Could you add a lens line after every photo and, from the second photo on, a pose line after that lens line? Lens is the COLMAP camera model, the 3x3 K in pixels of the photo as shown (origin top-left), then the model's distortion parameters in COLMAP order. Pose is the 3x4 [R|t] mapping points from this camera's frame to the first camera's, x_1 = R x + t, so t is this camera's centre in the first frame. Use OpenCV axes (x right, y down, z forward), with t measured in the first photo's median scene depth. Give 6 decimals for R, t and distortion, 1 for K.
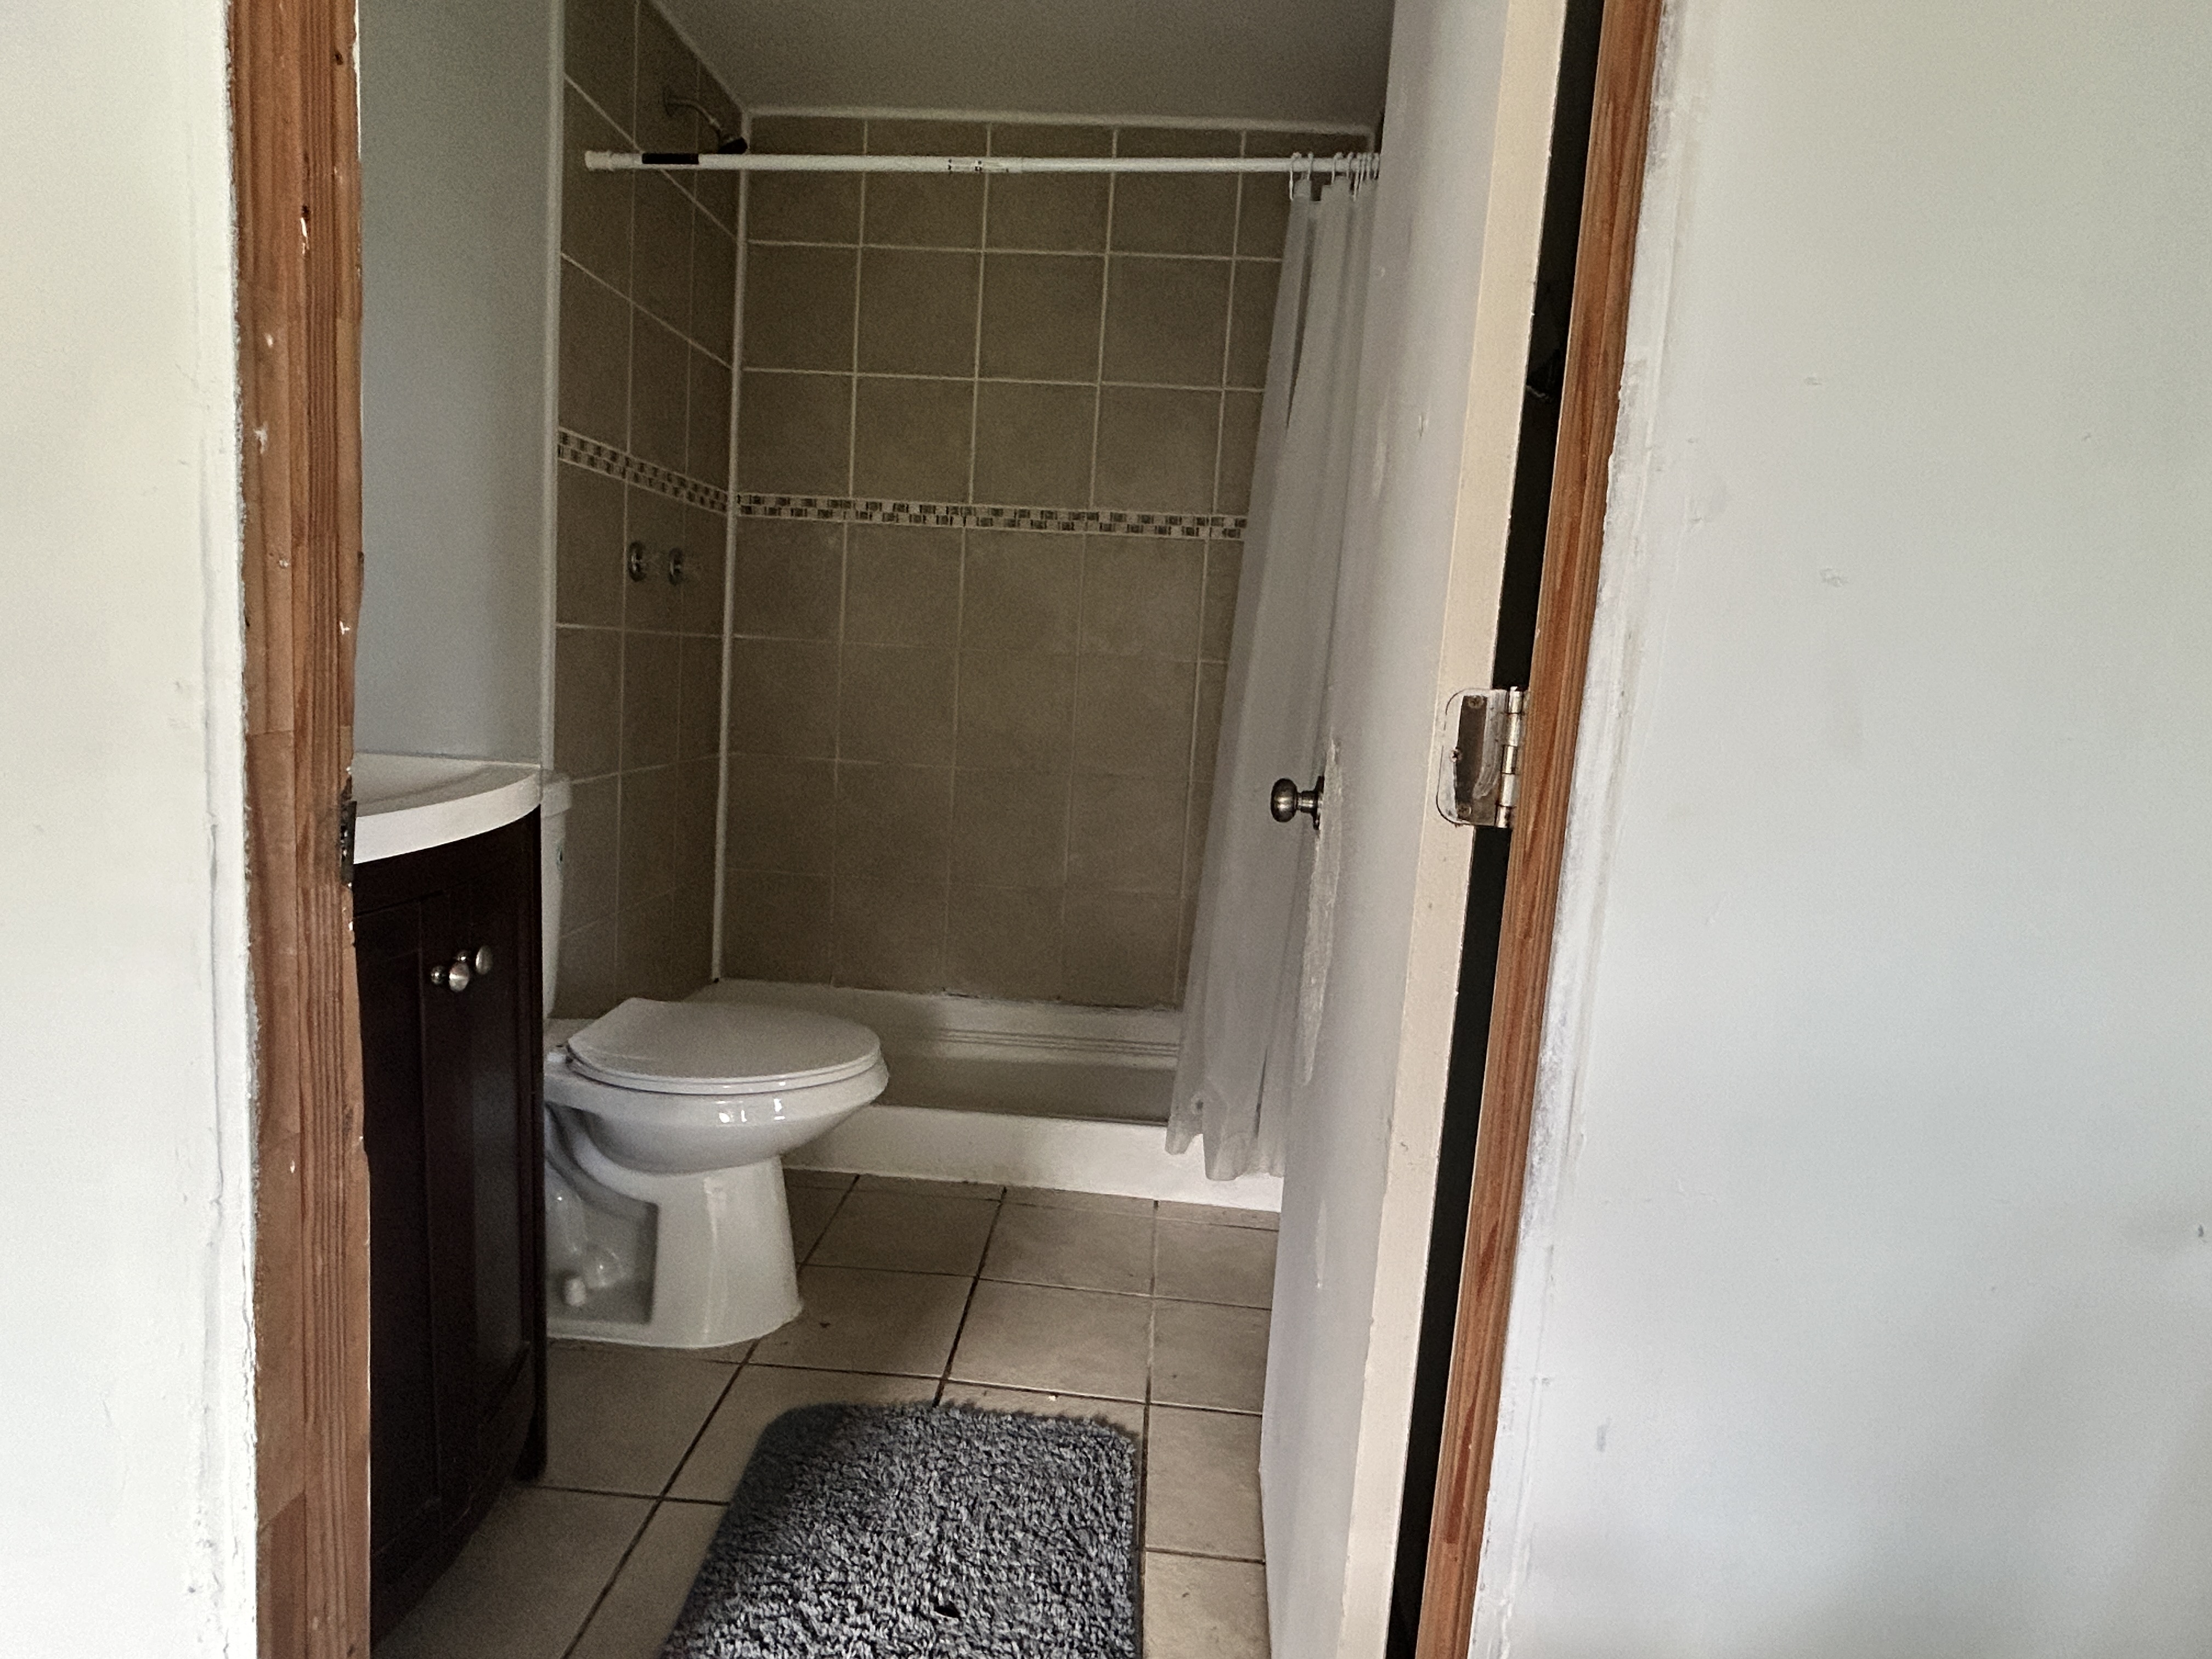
lens RADIAL K [[1227.8, 0, 1092.8], [0, 1227.8, 824.9], [0, 0, 1]] dist [-0.001277, 0.000428]
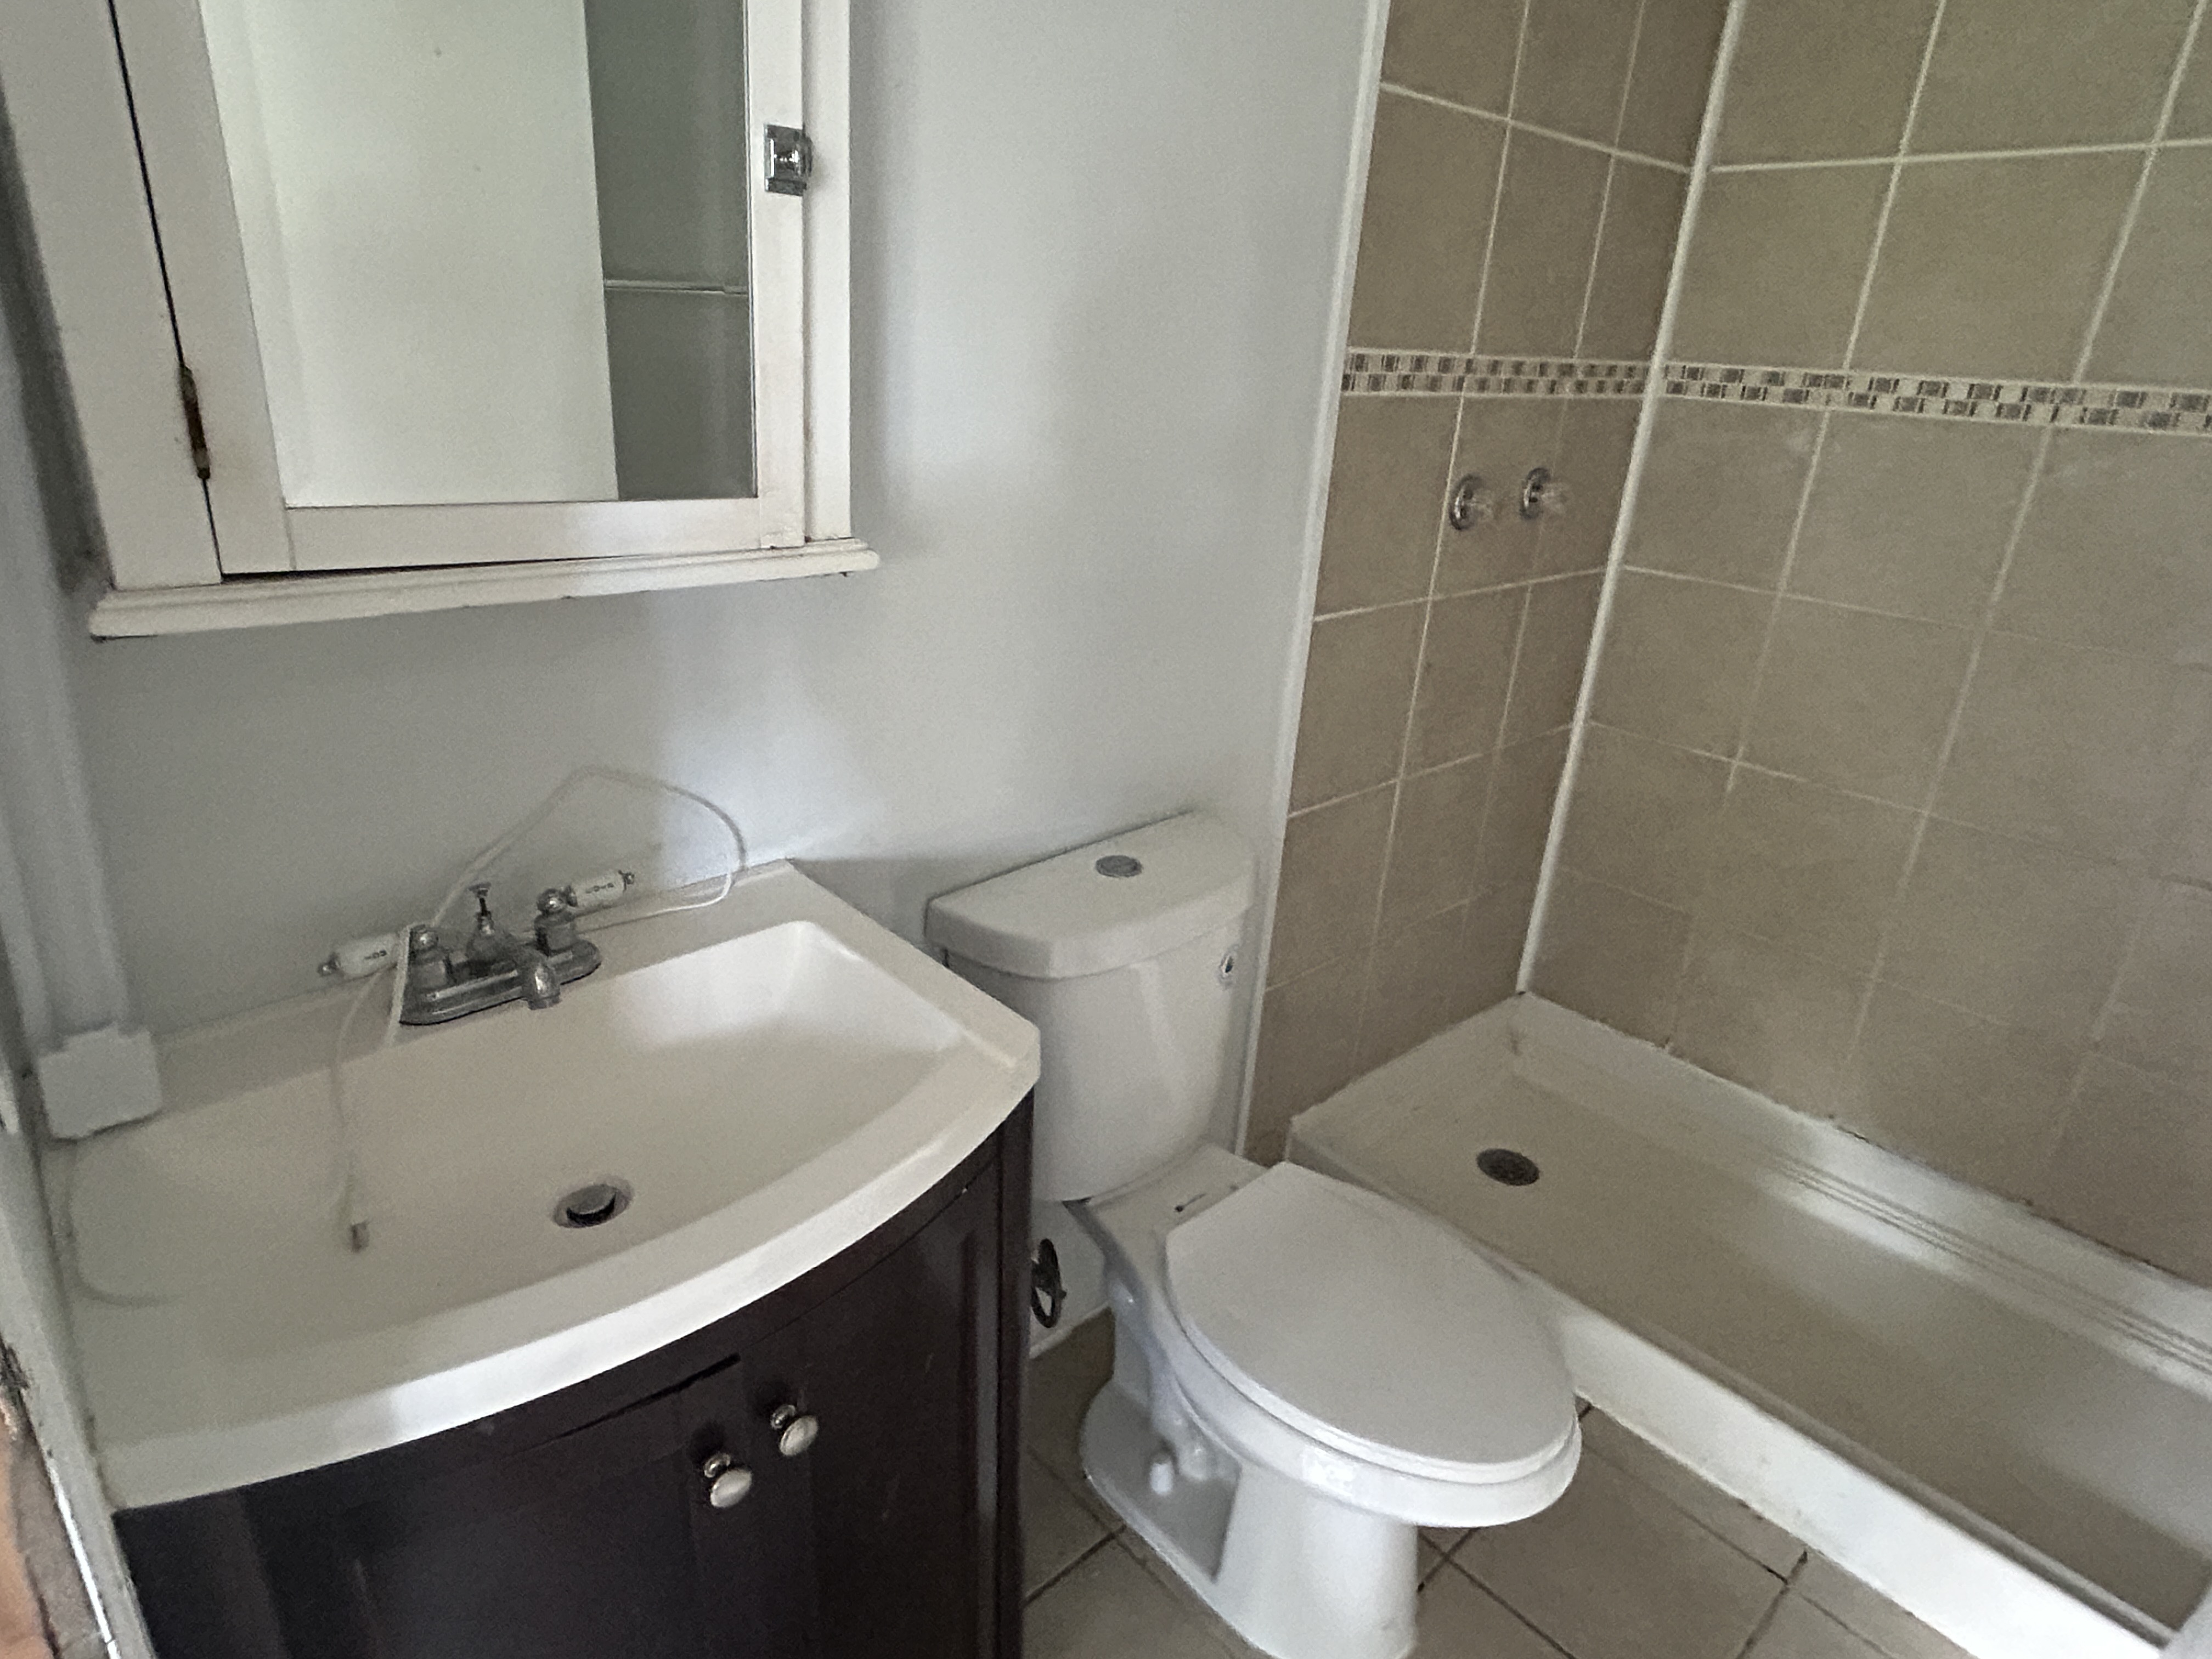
lens RADIAL K [[1227.8, 0, 1092.8], [0, 1227.8, 824.9], [0, 0, 1]] dist [-0.001277, 0.000428]
pose [[0.715869, 0.233316, -0.658100, -0.004069], [-0.098925, 0.966903, 0.235187, -0.150798], [0.691191, -0.103260, 0.715257, 0.255754]]
